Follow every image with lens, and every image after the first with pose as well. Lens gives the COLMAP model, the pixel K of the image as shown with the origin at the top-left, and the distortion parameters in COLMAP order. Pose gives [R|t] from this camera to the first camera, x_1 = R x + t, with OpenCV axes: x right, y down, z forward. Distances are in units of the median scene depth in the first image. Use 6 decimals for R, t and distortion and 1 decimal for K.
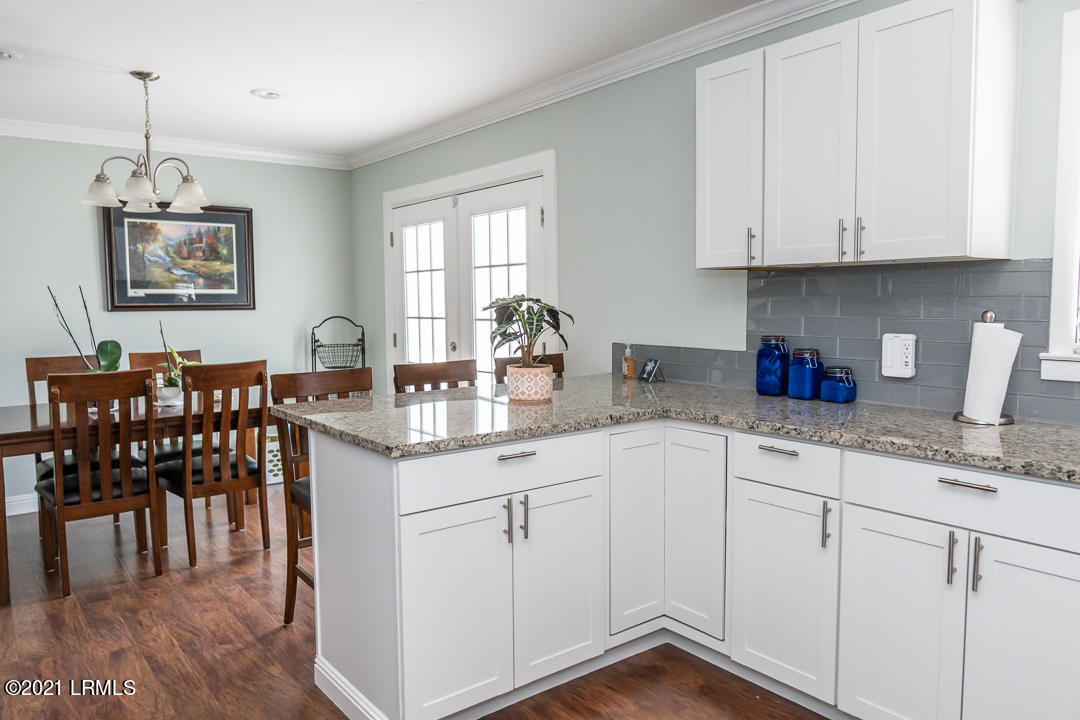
lens RADIAL K [[742.3, 0, 545.5], [0, 742.3, 359.0], [0, 0, 1]] dist [0.003805, -0.011040]
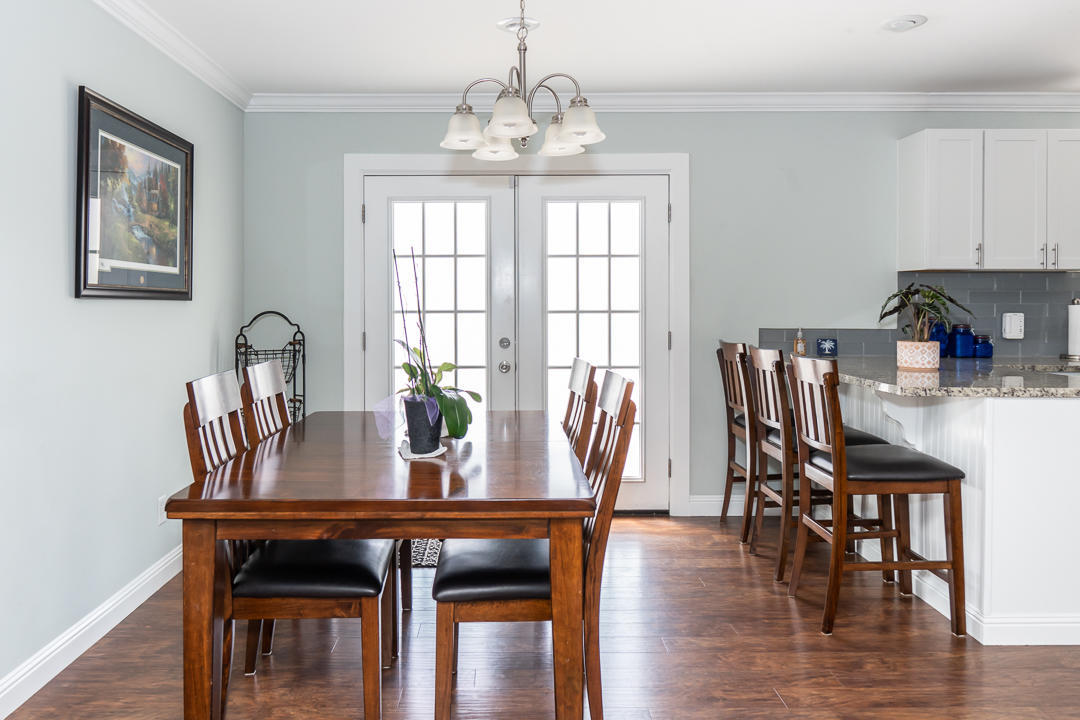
lens RADIAL K [[742.3, 0, 503.5], [0, 742.3, 312.5], [0, 0, 1]] dist [0.003805, -0.011040]
pose [[0.631579, 0.001369, 0.775311, -1.412247], [0.056490, 0.997259, -0.047778, -0.018207], [-0.773251, 0.073973, 0.629770, 0.755686]]
